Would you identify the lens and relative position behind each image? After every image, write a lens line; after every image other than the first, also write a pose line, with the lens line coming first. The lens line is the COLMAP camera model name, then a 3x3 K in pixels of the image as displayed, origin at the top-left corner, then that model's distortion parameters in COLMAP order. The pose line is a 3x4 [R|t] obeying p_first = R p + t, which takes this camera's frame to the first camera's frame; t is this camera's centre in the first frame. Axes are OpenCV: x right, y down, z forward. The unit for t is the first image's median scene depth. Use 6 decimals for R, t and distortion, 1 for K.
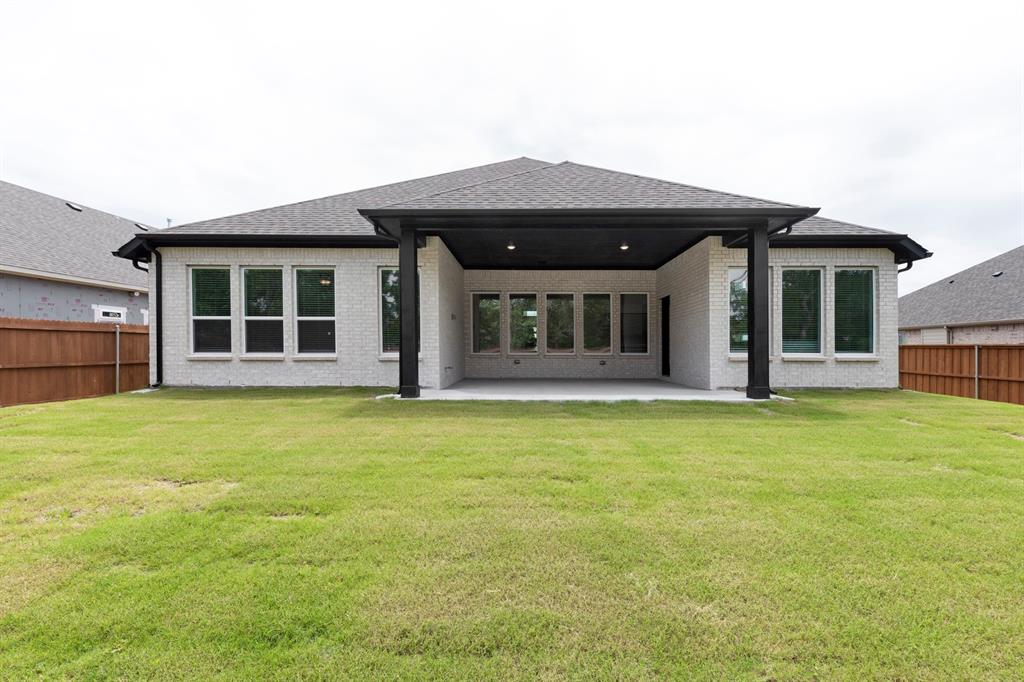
lens RADIAL K [[451.5, 0, 513.2], [0, 451.5, 365.3], [0, 0, 1]] dist [0.000264, 0.000084]
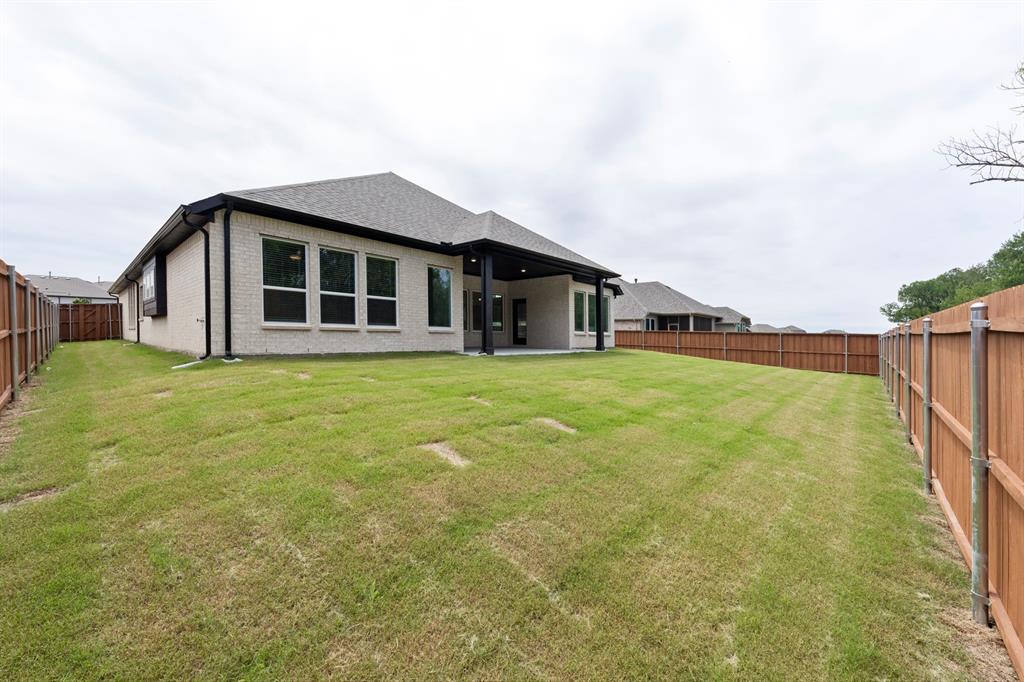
lens RADIAL K [[399.5, 0, 512.0], [0, 399.5, 341.0], [0, 0, 1]] dist [0.000090, -0.000001]
pose [[0.657248, -0.001219, 0.753674, -1.031720], [-0.010243, 0.999892, 0.010550, 0.000296], [-0.753605, -0.014654, 0.657164, -0.003393]]
